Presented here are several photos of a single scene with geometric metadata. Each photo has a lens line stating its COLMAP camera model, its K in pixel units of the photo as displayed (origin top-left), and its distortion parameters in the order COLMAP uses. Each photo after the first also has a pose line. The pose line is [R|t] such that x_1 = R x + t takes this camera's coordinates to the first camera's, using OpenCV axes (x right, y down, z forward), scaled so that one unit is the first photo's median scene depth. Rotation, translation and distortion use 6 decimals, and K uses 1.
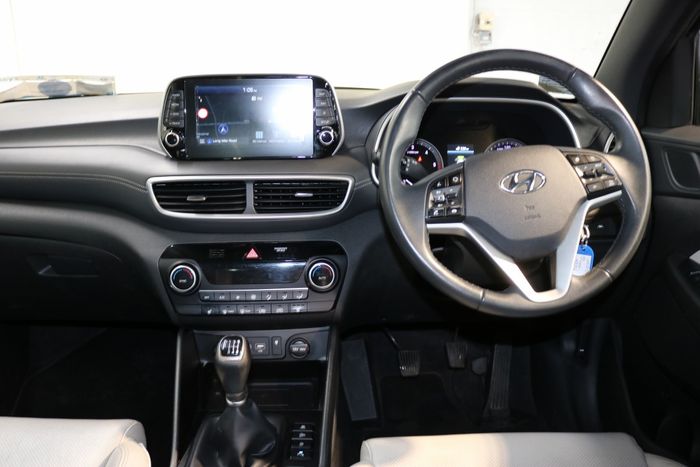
lens RADIAL K [[566.4, 0, 350.0], [0, 566.4, 233.5], [0, 0, 1]] dist [-0.158253, 0.133264]
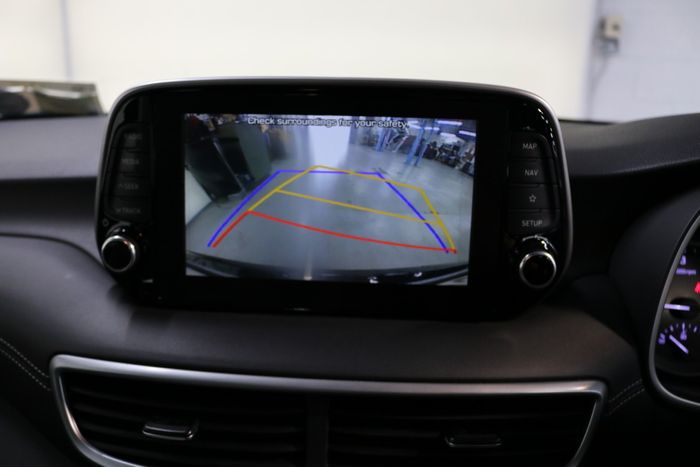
lens RADIAL K [[566.4, 0, 350.0], [0, 566.4, 233.5], [0, 0, 1]] dist [-0.158253, 0.133264]
pose [[0.992677, 0.043583, -0.112659, -0.124174], [-0.045949, 0.998773, -0.018487, -0.186276], [0.111715, 0.023529, 0.993462, 0.654241]]
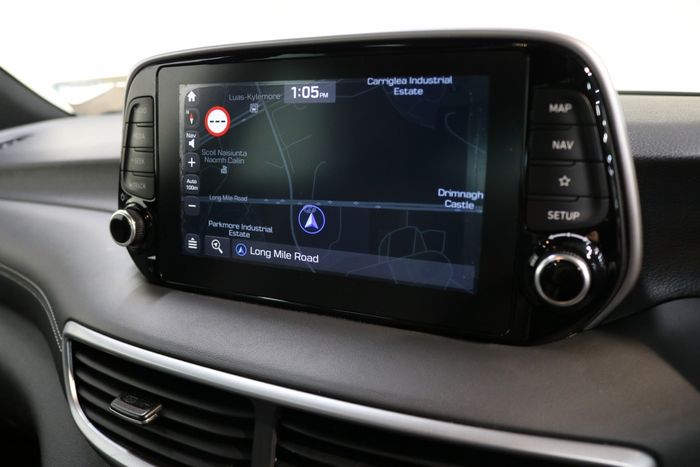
lens RADIAL K [[566.4, 0, 350.0], [0, 566.4, 233.5], [0, 0, 1]] dist [-0.158253, 0.133264]
pose [[0.869341, 0.098233, -0.484351, -0.010495], [-0.106645, 0.994244, 0.010233, -0.188621], [0.482569, 0.042757, 0.874814, 0.749844]]
